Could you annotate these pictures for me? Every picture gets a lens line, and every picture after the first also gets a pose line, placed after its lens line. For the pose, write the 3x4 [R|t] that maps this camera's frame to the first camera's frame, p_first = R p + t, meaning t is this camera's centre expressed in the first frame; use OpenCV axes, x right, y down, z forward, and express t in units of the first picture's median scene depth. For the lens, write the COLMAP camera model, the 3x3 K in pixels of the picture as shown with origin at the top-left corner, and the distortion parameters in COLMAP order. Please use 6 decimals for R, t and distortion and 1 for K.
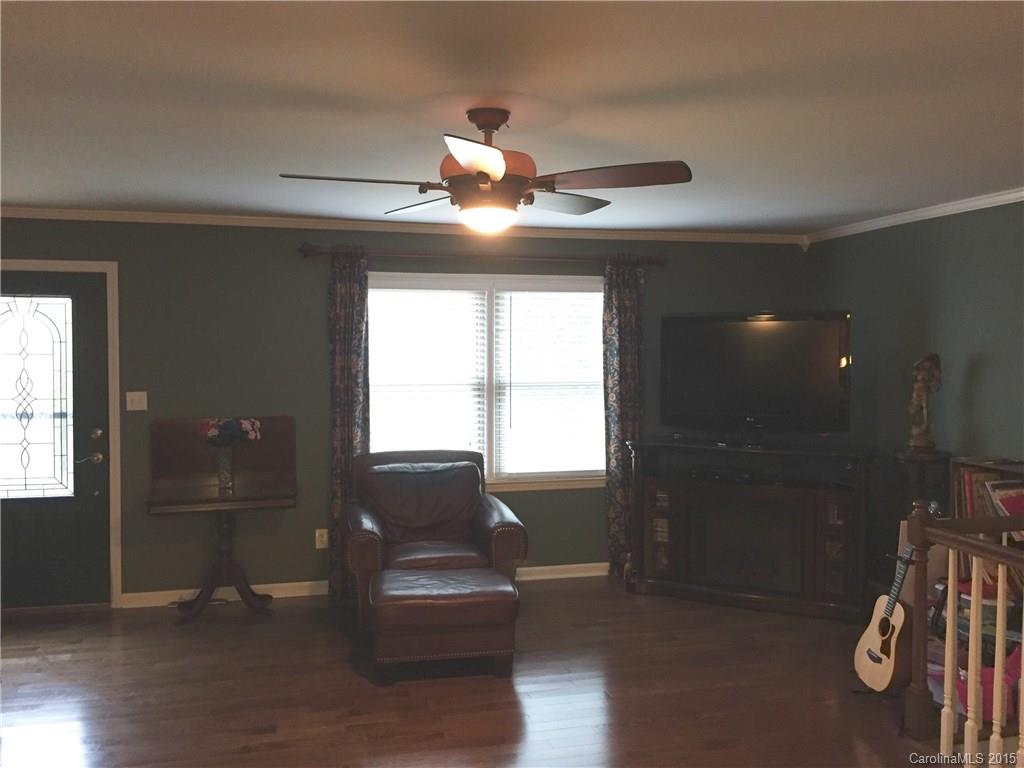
lens RADIAL K [[855.9, 0, 512.0], [0, 855.9, 384.0], [0, 0, 1]] dist [0.051858, -0.107495]
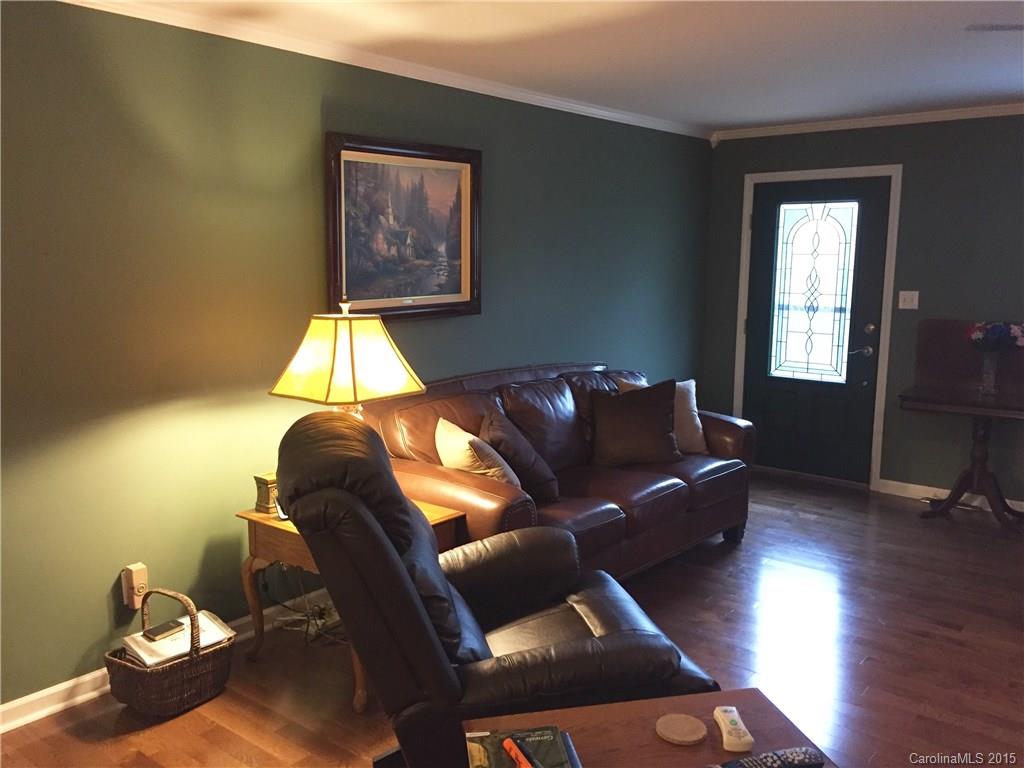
lens RADIAL K [[859.8, 0, 512.0], [0, 859.8, 384.0], [0, 0, 1]] dist [0.085204, -0.117155]
pose [[0.585040, 0.122462, -0.801705, 0.141049], [-0.036820, 0.991525, 0.124588, 0.007028], [0.810168, -0.043370, 0.584591, -0.006739]]
